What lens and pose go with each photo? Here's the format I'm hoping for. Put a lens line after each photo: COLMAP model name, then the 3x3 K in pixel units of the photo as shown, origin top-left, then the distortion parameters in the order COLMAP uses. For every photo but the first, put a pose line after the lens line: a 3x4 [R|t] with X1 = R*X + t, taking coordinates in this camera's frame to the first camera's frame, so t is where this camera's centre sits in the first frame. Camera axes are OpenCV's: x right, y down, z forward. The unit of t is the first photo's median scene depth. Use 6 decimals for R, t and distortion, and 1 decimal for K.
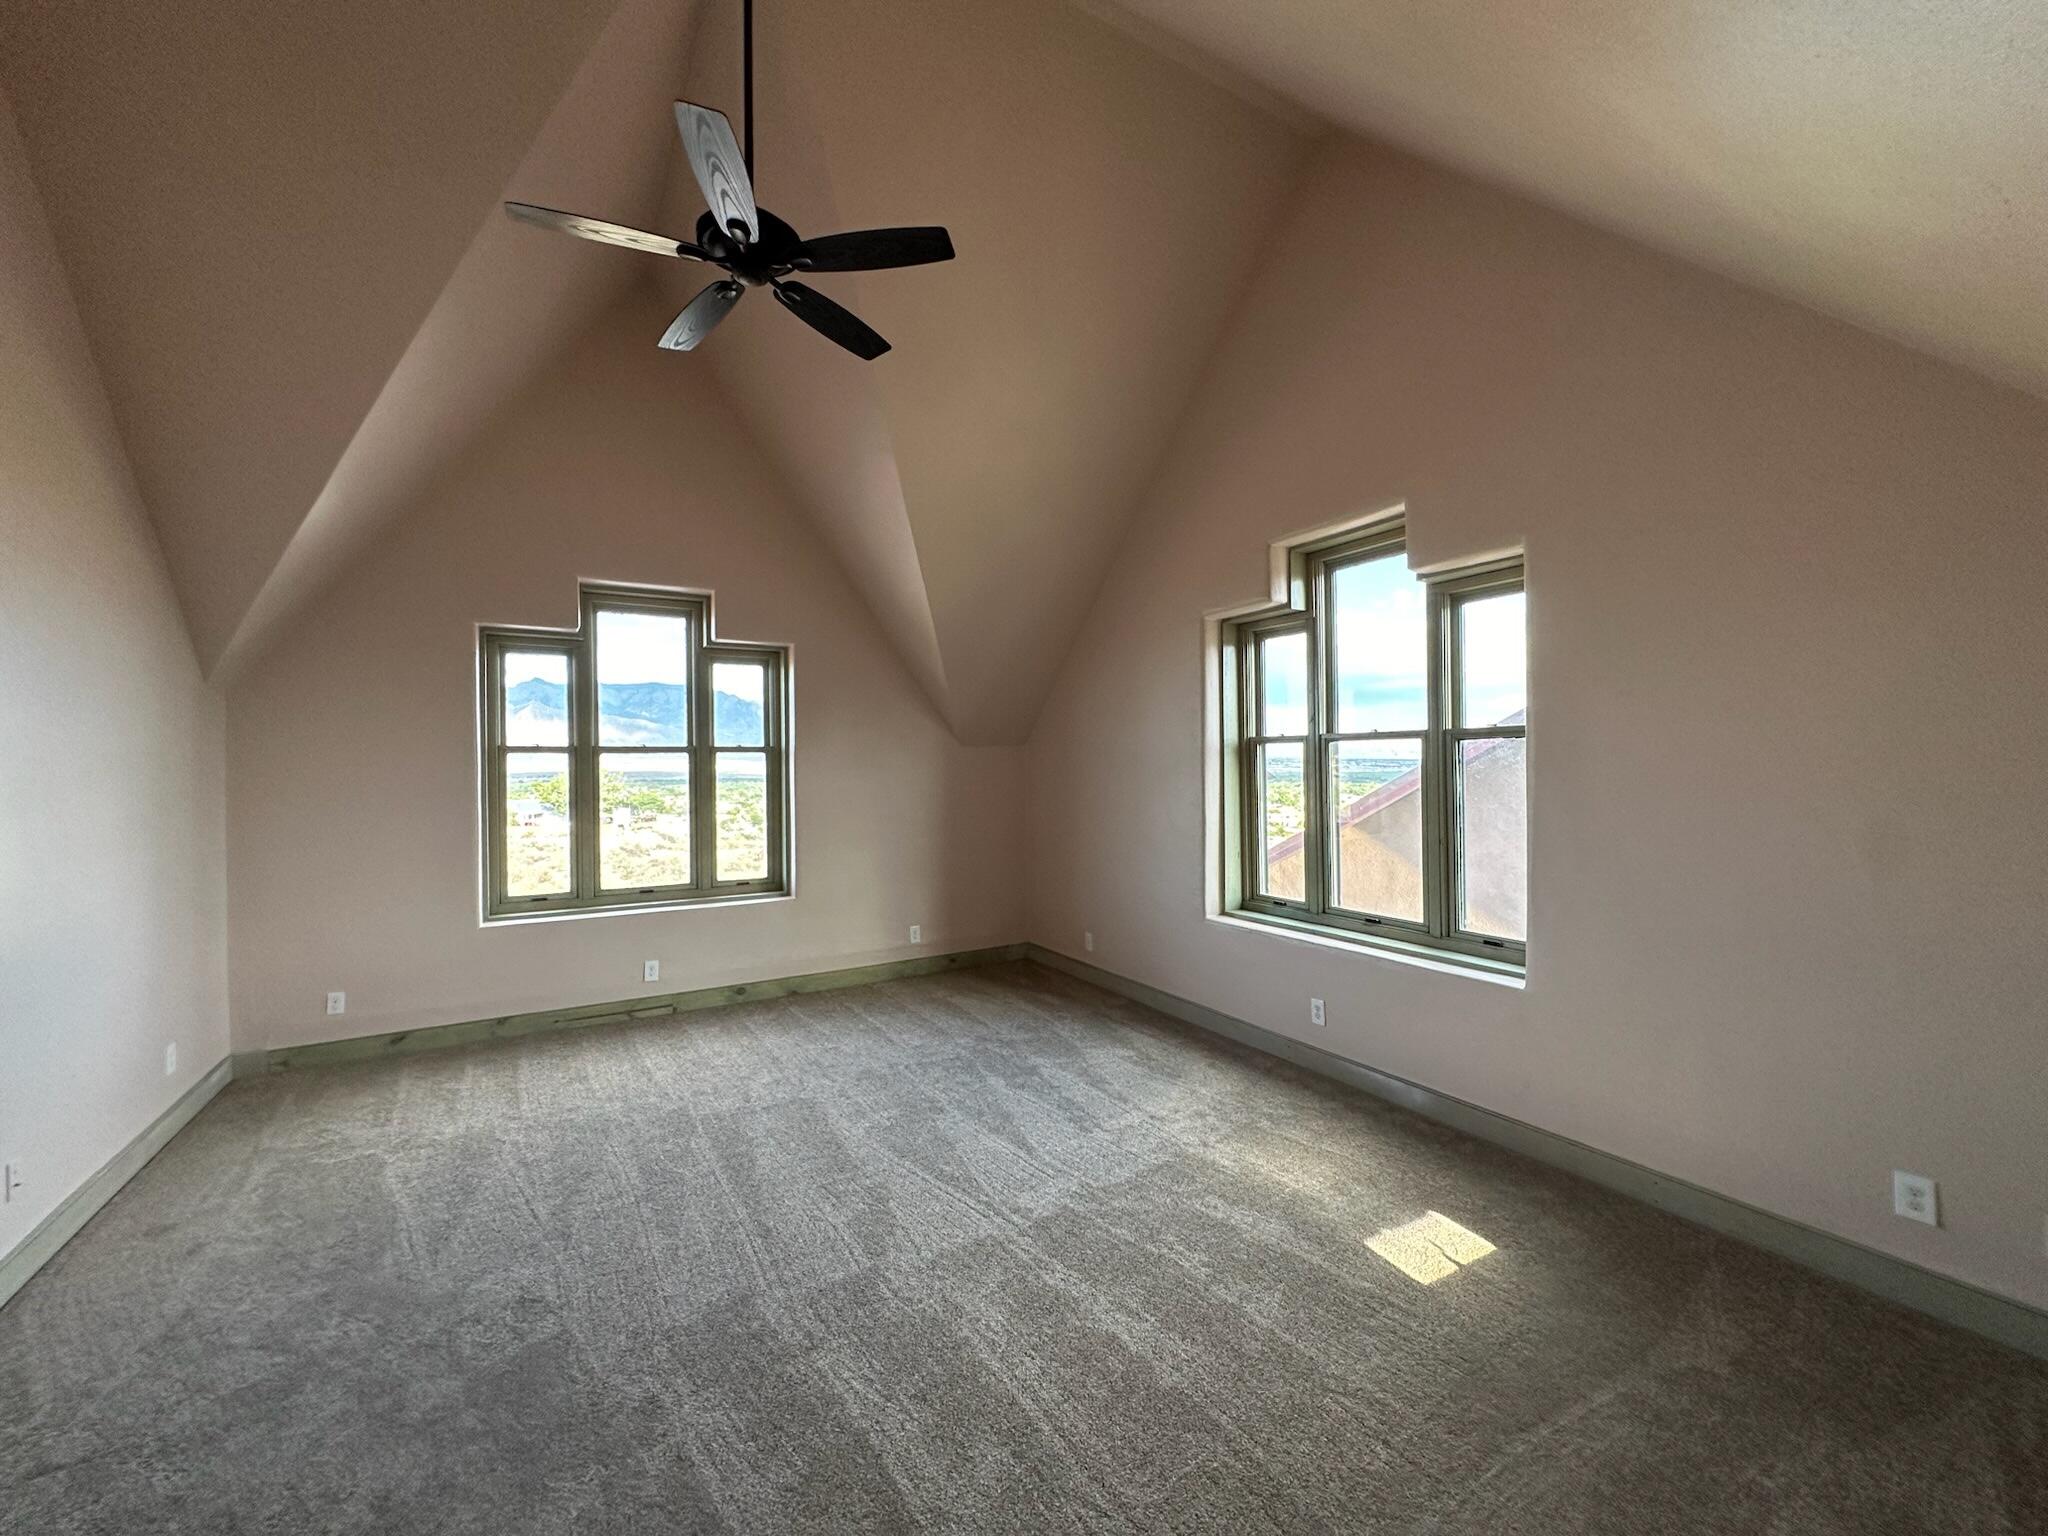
lens RADIAL K [[819.7, 0, 1010.4], [0, 819.7, 763.4], [0, 0, 1]] dist [-0.001940, 0.000651]
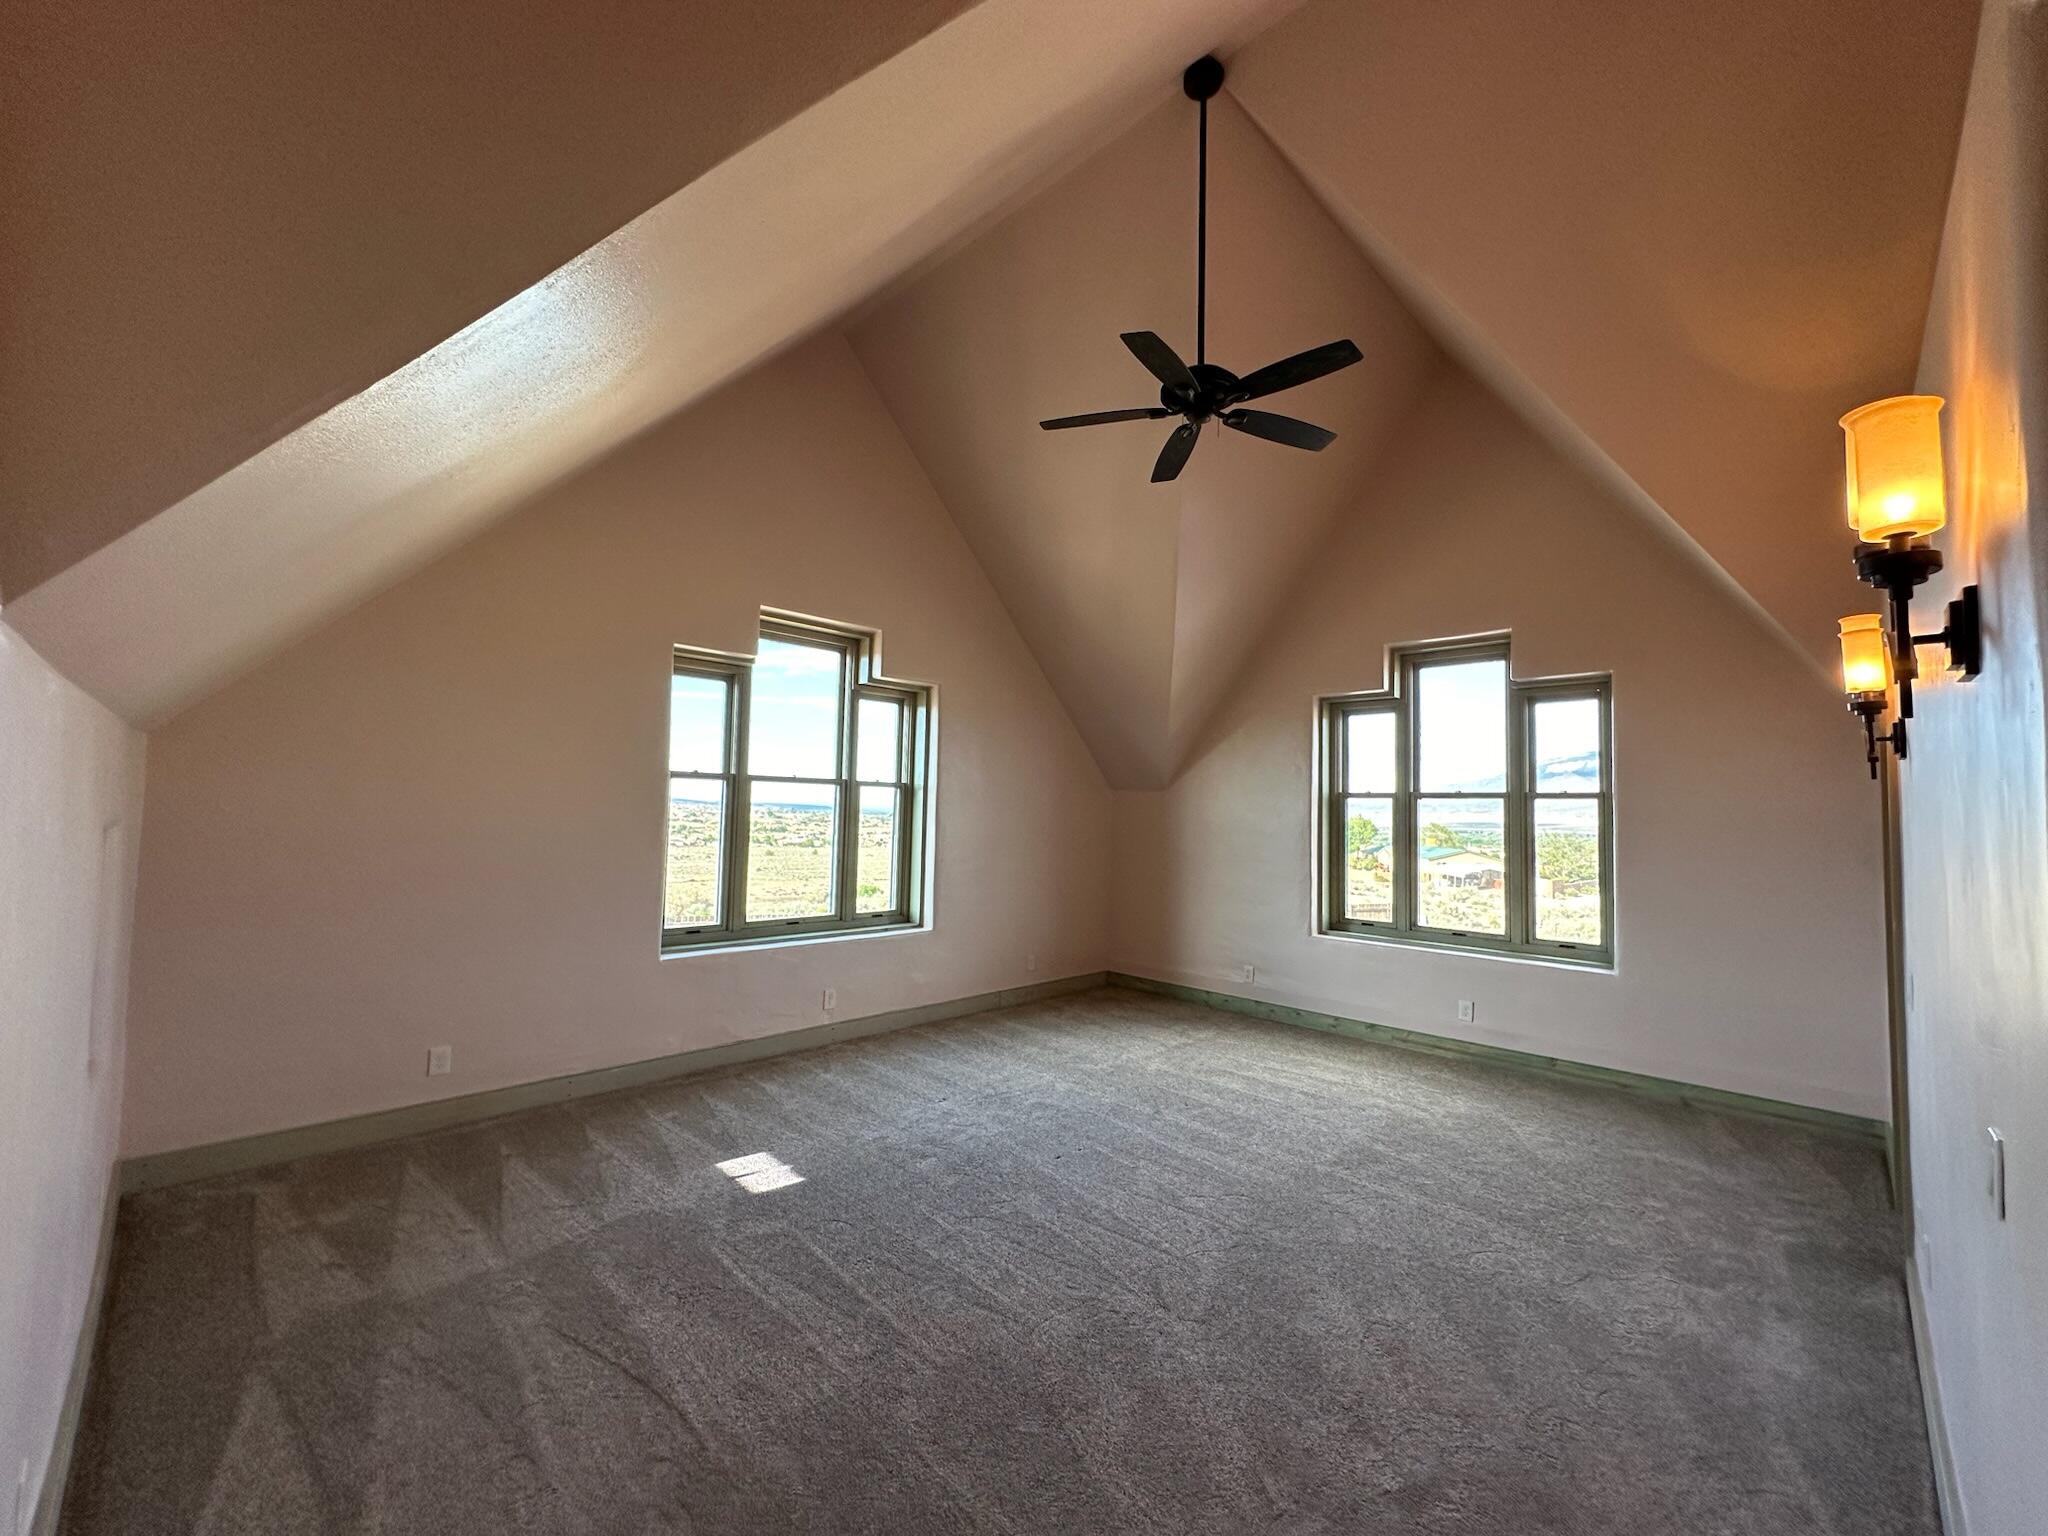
lens RADIAL K [[819.7, 0, 1038.5], [0, 819.7, 776.1], [0, 0, 1]] dist [-0.001940, 0.000651]
pose [[0.948192, 0.045341, 0.314446, -0.496617], [-0.033368, 0.998502, -0.043358, 0.012246], [-0.315941, 0.030619, 0.948285, -0.040618]]
